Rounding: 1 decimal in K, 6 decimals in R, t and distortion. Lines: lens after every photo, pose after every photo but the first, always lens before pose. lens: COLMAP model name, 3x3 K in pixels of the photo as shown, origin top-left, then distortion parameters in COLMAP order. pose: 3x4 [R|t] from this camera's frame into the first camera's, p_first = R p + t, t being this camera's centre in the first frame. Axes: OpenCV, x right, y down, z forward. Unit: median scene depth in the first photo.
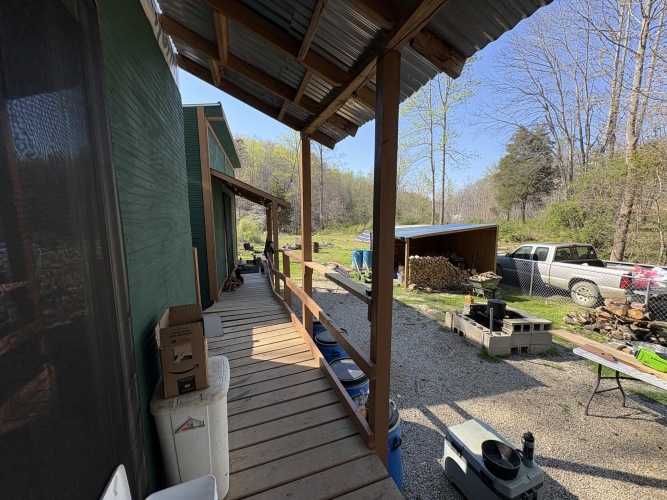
lens RADIAL K [[264.8, 0, 333.9], [0, 264.8, 250.2], [0, 0, 1]] dist [0.000870, 0.000083]
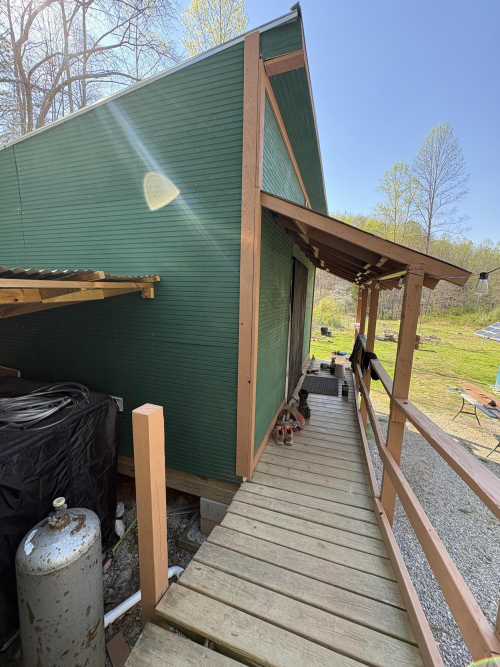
lens RADIAL K [[264.8, 0, 249.7], [0, 264.8, 334.0], [0, 0, 1]] dist [0.000870, 0.000083]
pose [[0.825396, 0.114663, -0.552788, -0.115269], [-0.105613, 0.993232, 0.048328, -0.051155], [0.554588, 0.018492, 0.831920, 0.338764]]
